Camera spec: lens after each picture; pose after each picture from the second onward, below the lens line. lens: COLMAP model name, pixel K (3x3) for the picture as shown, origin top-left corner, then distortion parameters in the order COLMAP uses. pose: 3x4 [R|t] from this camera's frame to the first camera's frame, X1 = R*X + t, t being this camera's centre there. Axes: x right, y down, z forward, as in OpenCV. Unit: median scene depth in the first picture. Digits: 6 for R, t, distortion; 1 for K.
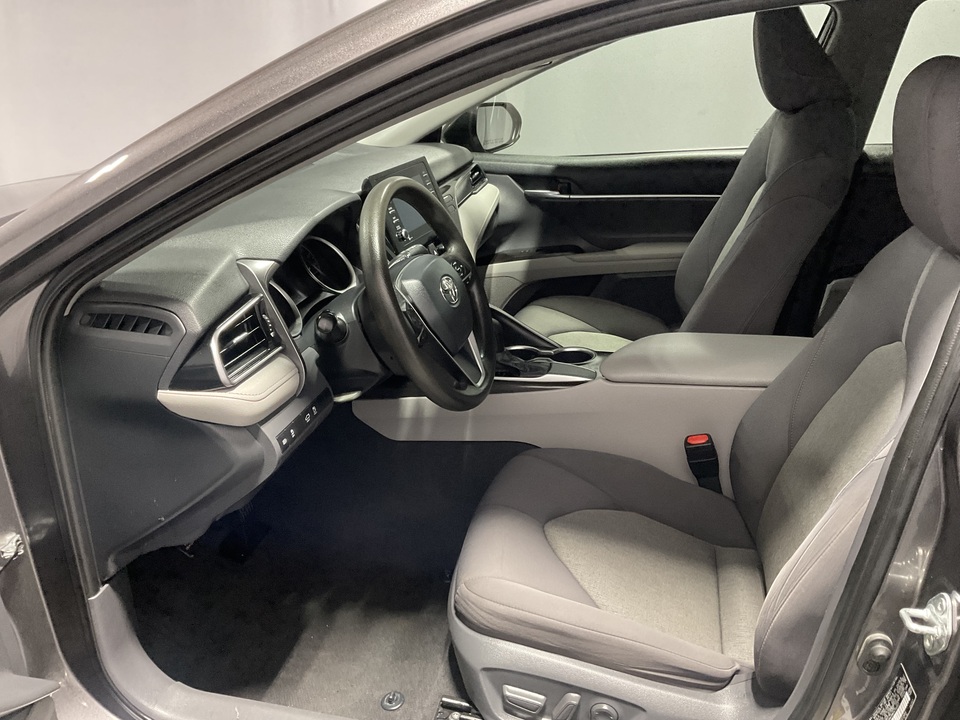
lens RADIAL K [[807.0, 0, 477.2], [0, 807.0, 360.4], [0, 0, 1]] dist [0.071189, -0.111059]
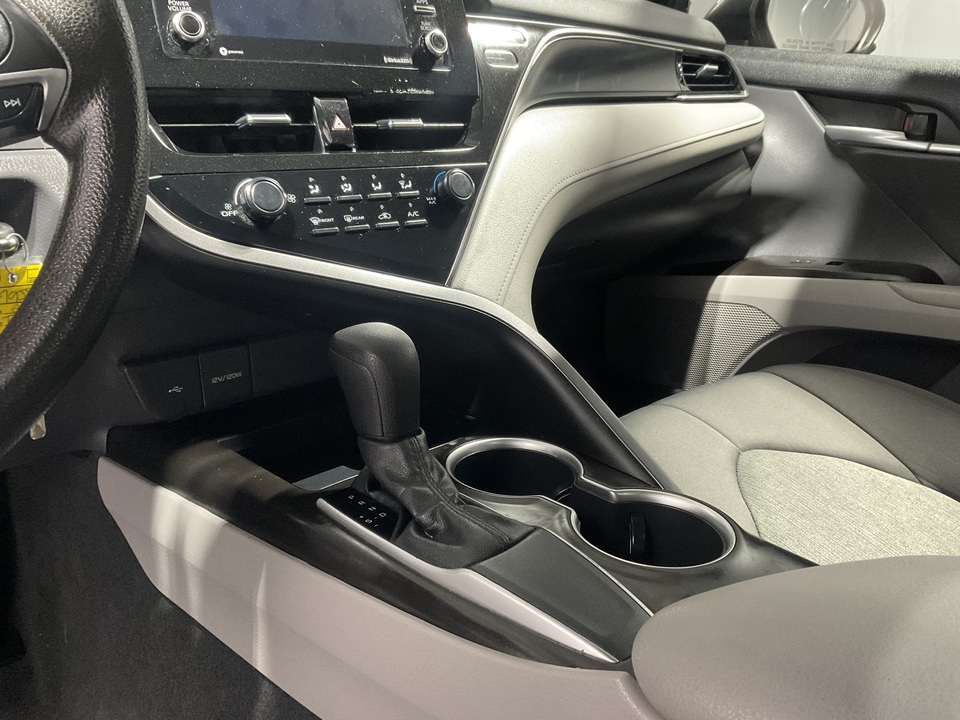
lens RADIAL K [[807.0, 0, 488.7], [0, 807.0, 359.4], [0, 0, 1]] dist [0.071189, -0.111059]
pose [[0.826731, 0.219397, -0.518055, 0.166520], [-0.244925, 0.969343, 0.019657, -0.046024], [0.506486, 0.110634, 0.855121, 0.524040]]
